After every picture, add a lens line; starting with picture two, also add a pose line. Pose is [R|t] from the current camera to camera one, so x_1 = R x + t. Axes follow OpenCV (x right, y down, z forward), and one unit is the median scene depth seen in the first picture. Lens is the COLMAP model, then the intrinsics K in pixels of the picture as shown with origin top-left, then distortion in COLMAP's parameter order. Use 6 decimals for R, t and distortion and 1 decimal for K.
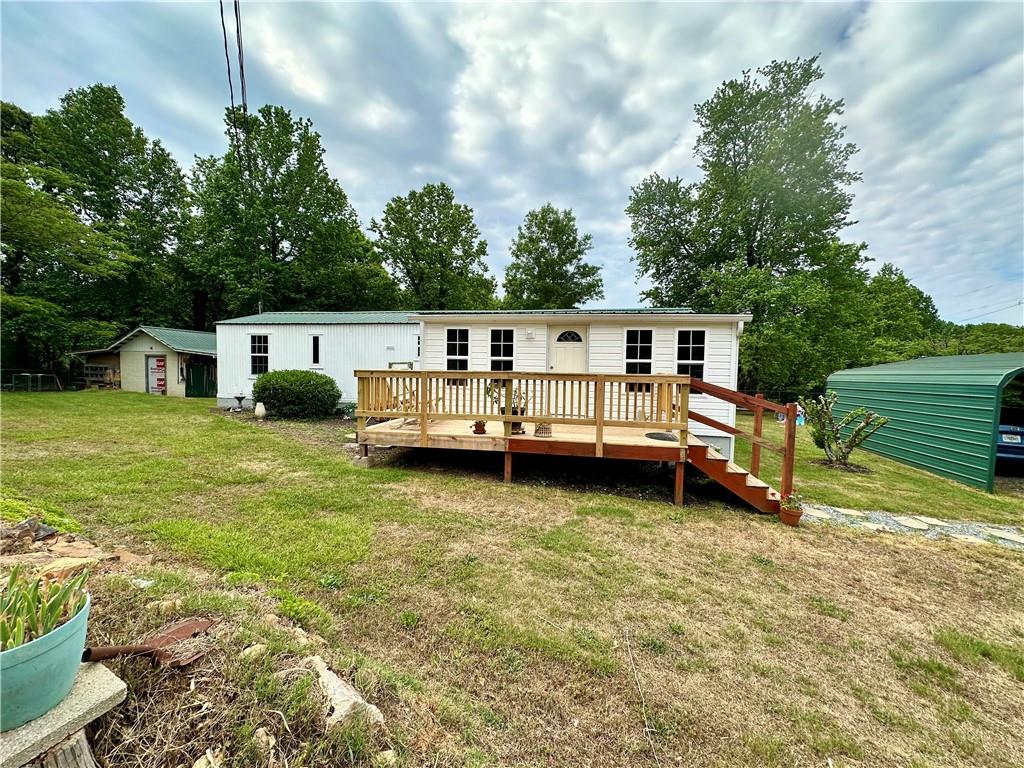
lens RADIAL K [[406.9, 0, 511.1], [0, 406.9, 383.5], [0, 0, 1]] dist [-0.002043, 0.000708]
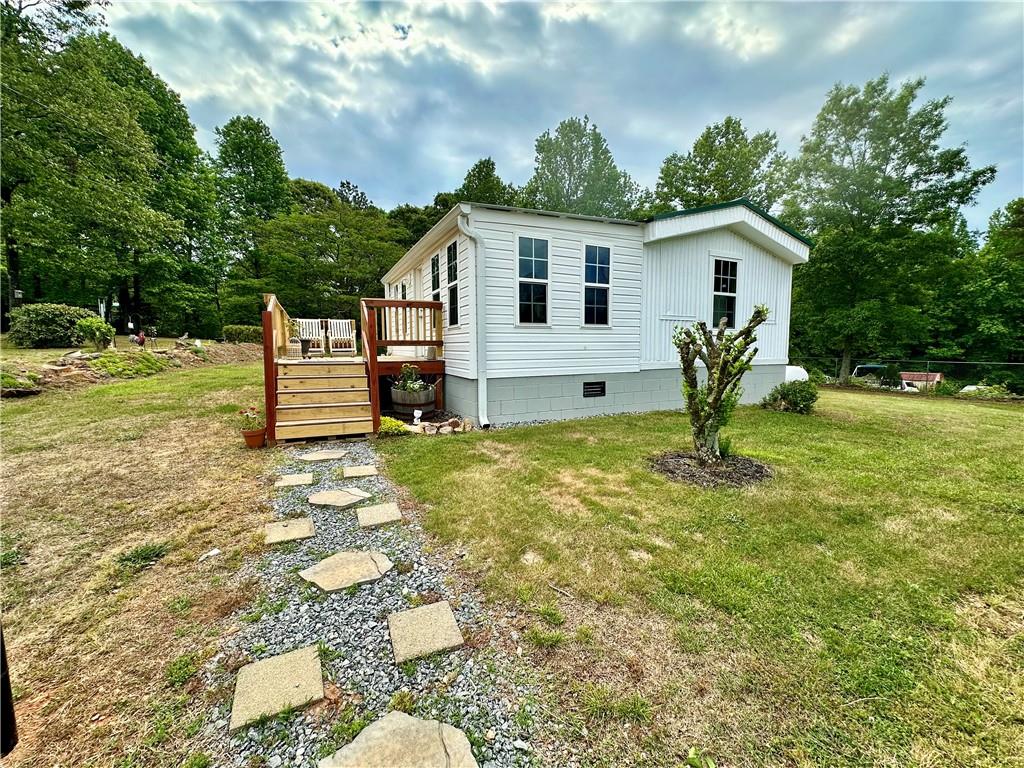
lens RADIAL K [[406.9, 0, 511.1], [0, 406.9, 383.5], [0, 0, 1]] dist [-0.002043, 0.000708]
pose [[0.609521, 0.047571, -0.791342, 0.676528], [-0.019399, 0.998794, 0.045100, 0.061130], [0.792533, -0.012138, 0.609708, 0.351186]]
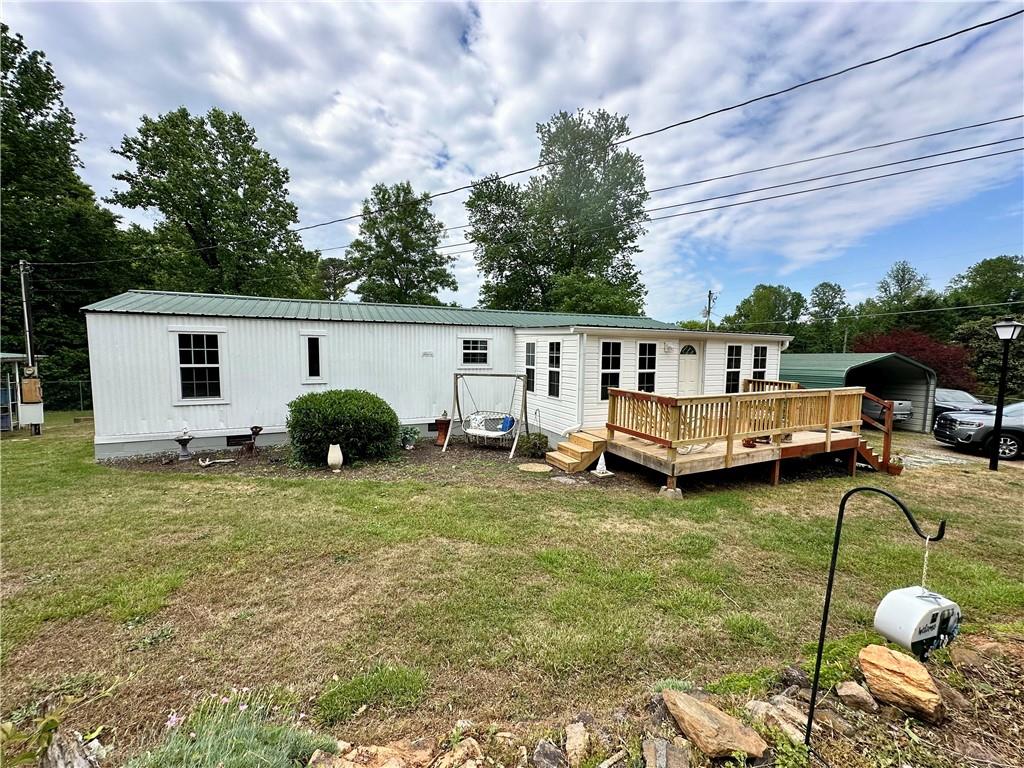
lens RADIAL K [[406.9, 0, 511.1], [0, 406.9, 383.5], [0, 0, 1]] dist [-0.002043, 0.000708]
pose [[0.813806, -0.056954, 0.578339, -0.590711], [0.030969, 0.998022, 0.054706, -0.062851], [-0.580311, -0.026610, 0.813960, 0.224747]]
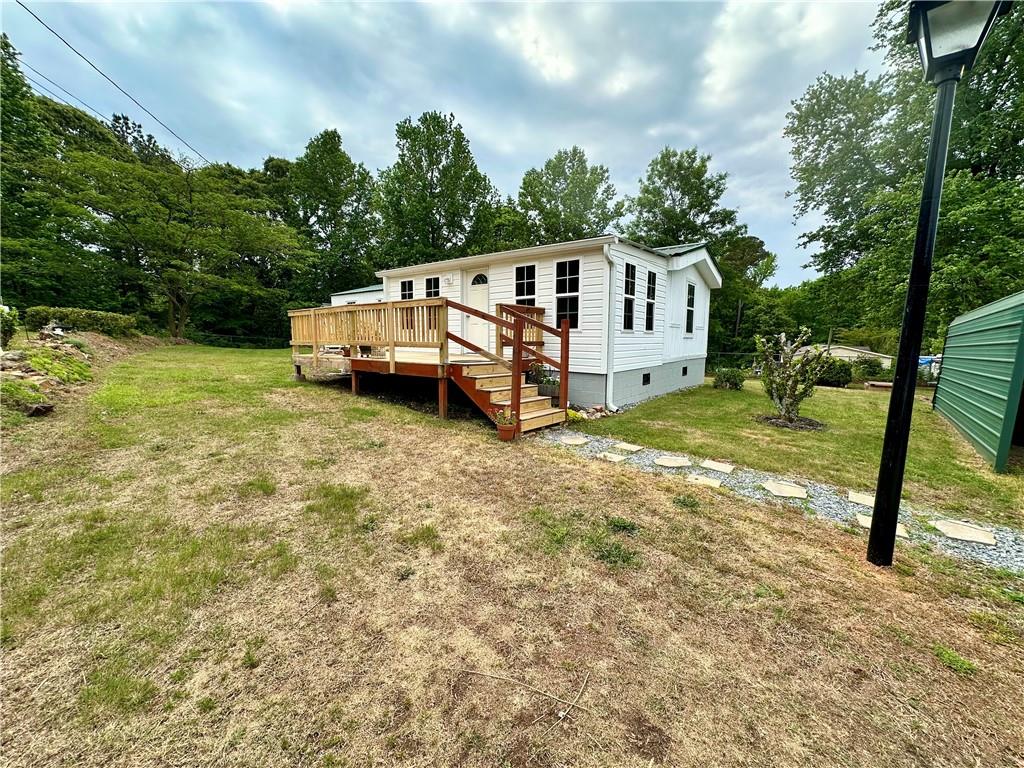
lens RADIAL K [[406.9, 0, 511.1], [0, 406.9, 383.5], [0, 0, 1]] dist [-0.002043, 0.000708]
pose [[0.891054, 0.038556, -0.452256, 0.448979], [-0.011579, 0.997992, 0.062269, 0.057041], [0.453749, -0.050248, 0.889712, 0.047887]]
